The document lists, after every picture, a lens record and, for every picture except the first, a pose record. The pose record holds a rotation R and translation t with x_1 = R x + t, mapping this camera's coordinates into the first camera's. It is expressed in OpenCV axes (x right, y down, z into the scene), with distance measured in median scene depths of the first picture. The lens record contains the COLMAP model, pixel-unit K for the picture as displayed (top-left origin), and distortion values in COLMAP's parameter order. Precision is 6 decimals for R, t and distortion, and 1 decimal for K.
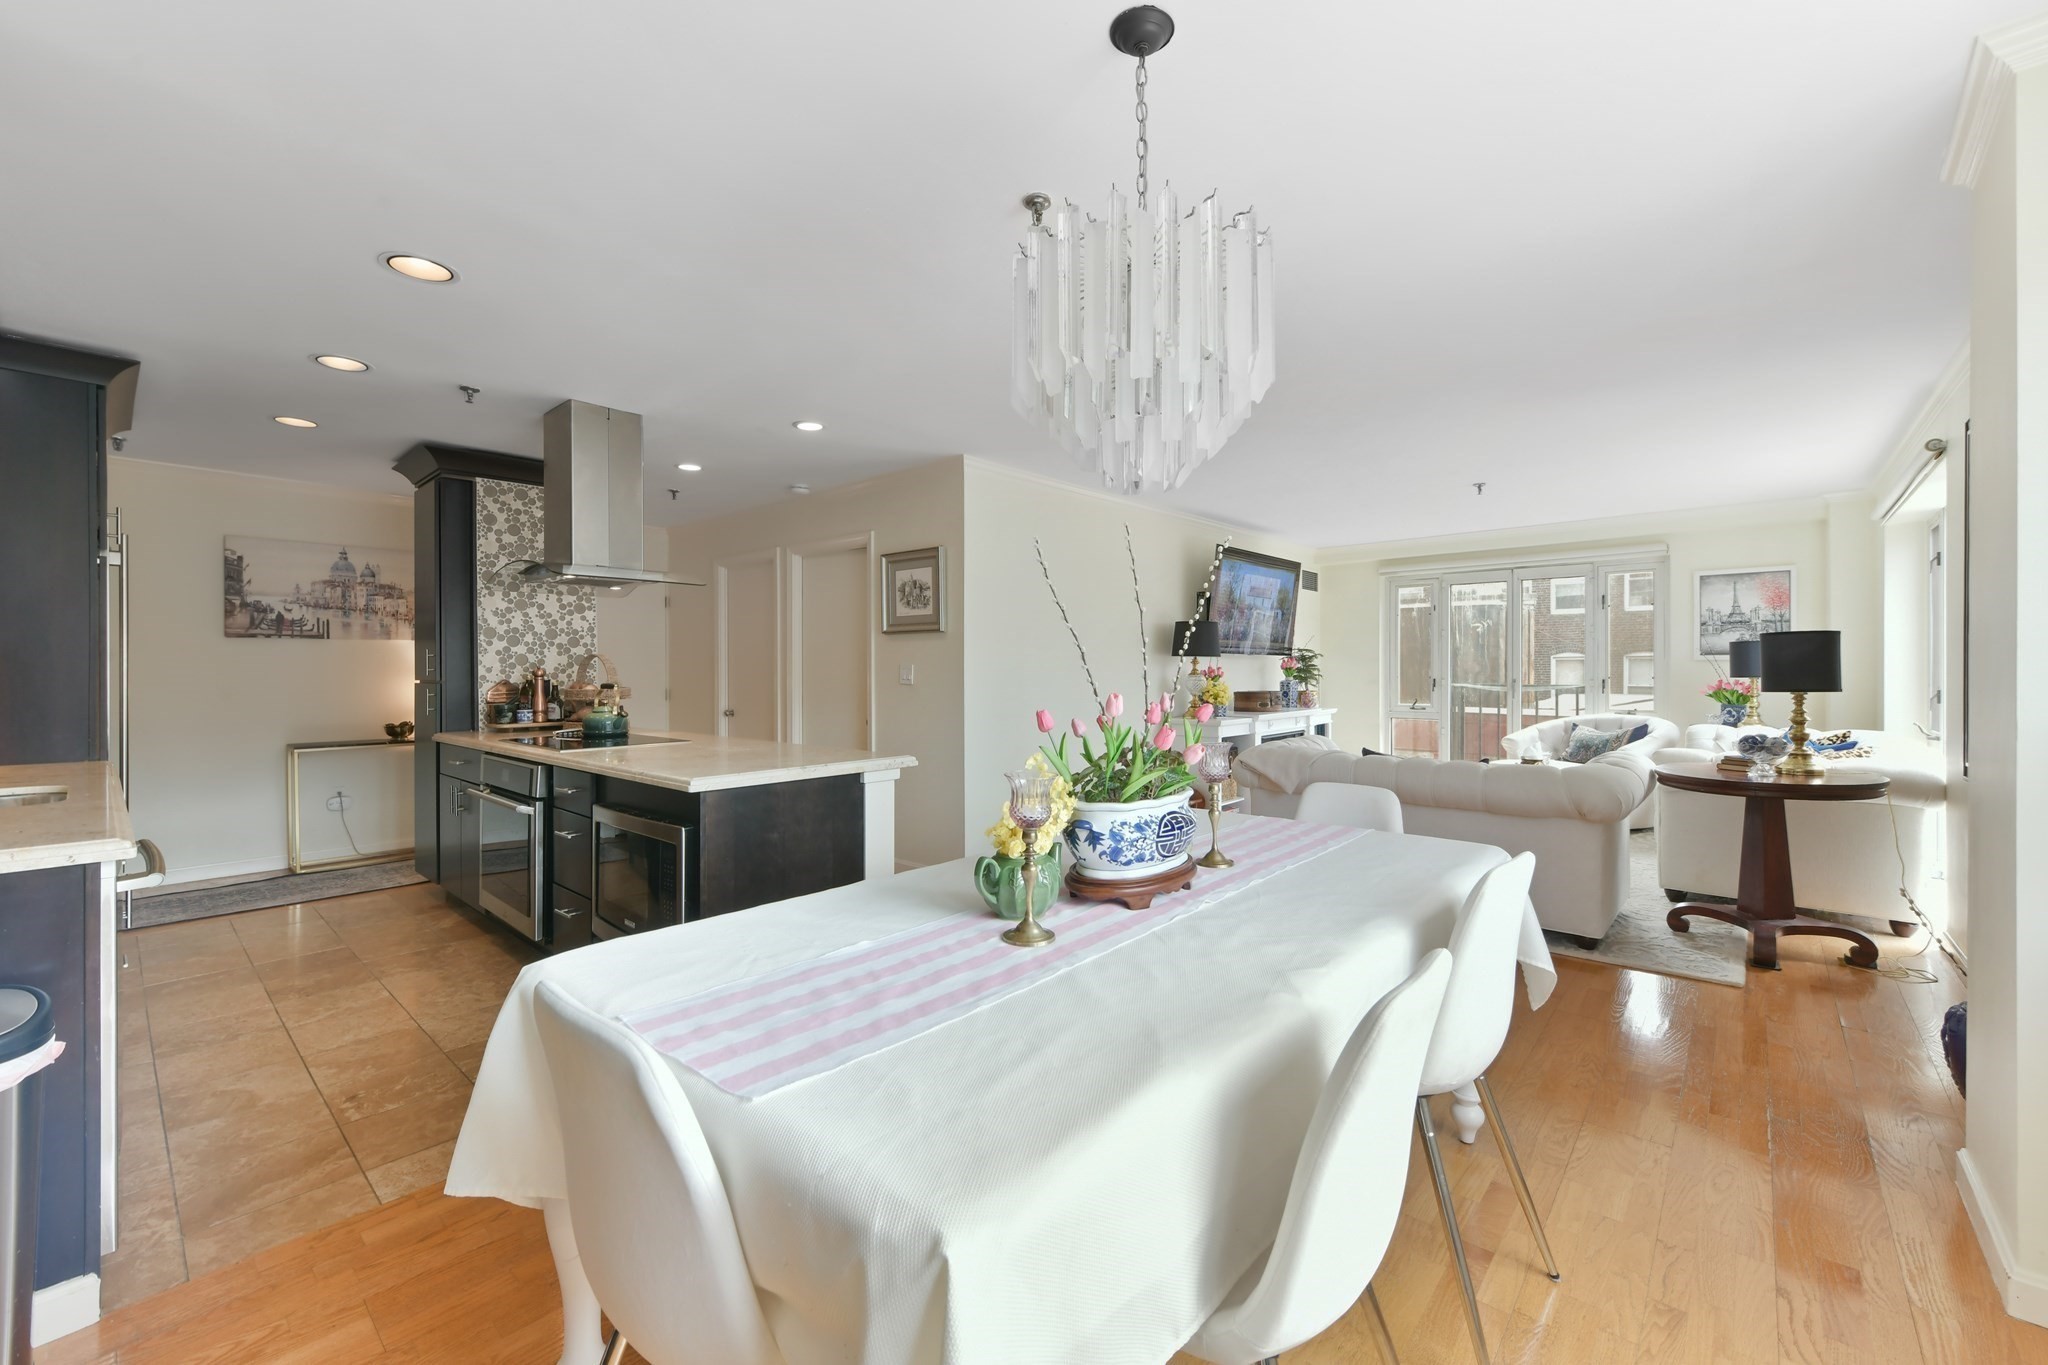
lens RADIAL K [[822.5, 0, 1034.1], [0, 822.5, 671.8], [0, 0, 1]] dist [-0.001755, 0.001564]
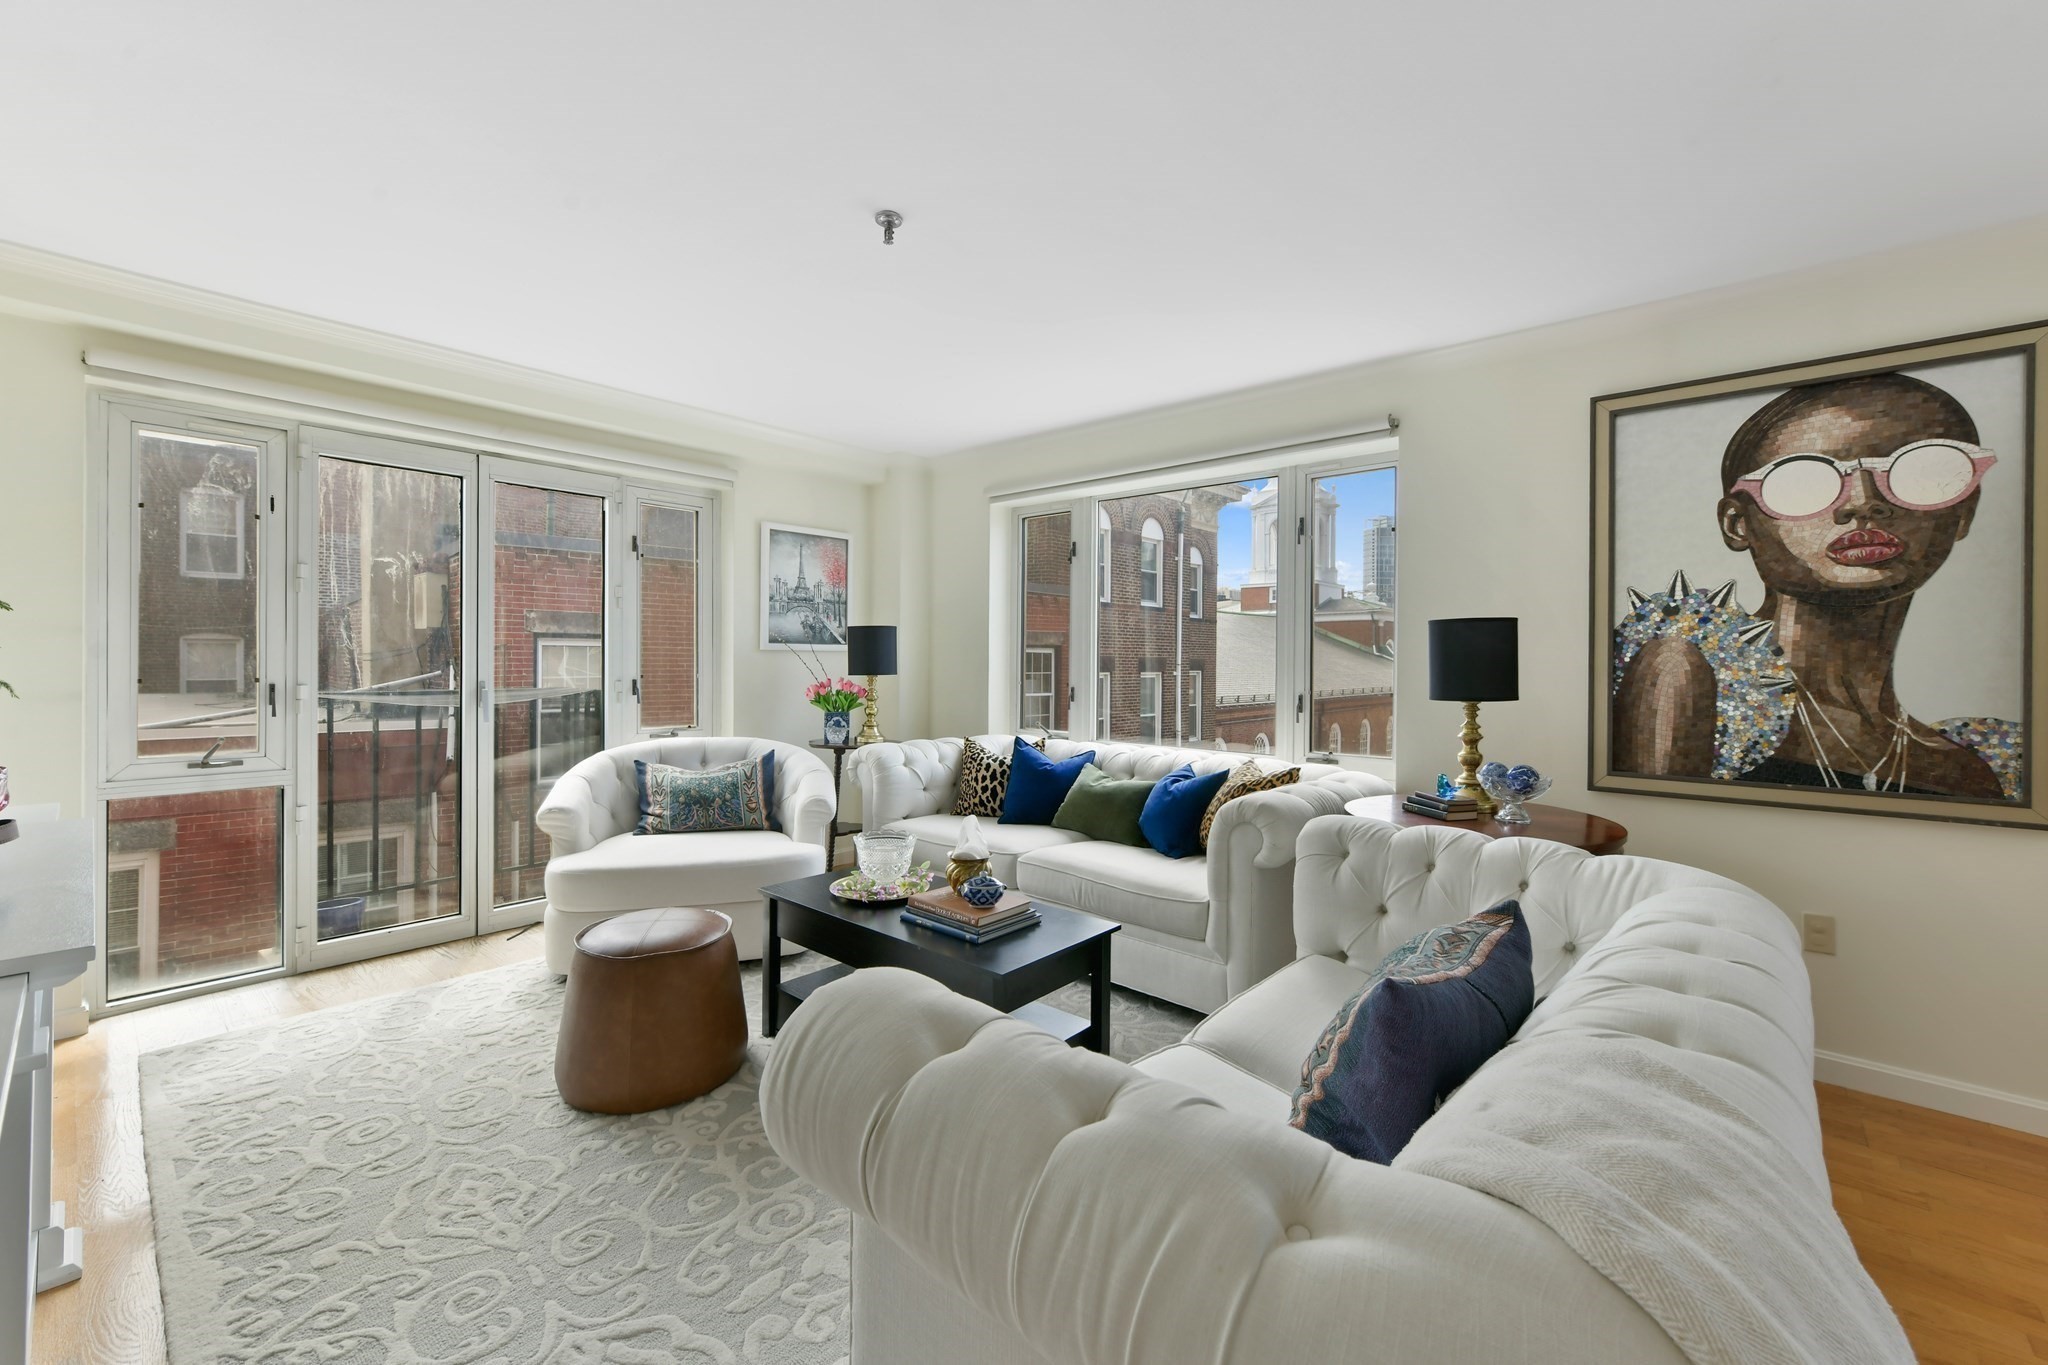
lens RADIAL K [[822.5, 0, 1031.4], [0, 822.5, 667.1], [0, 0, 1]] dist [-0.001755, 0.001564]
pose [[-0.007945, -0.005190, 0.999955, 0.142320], [-0.004823, 0.999975, 0.005152, -0.005115], [-0.999957, -0.004782, -0.007969, 1.036013]]
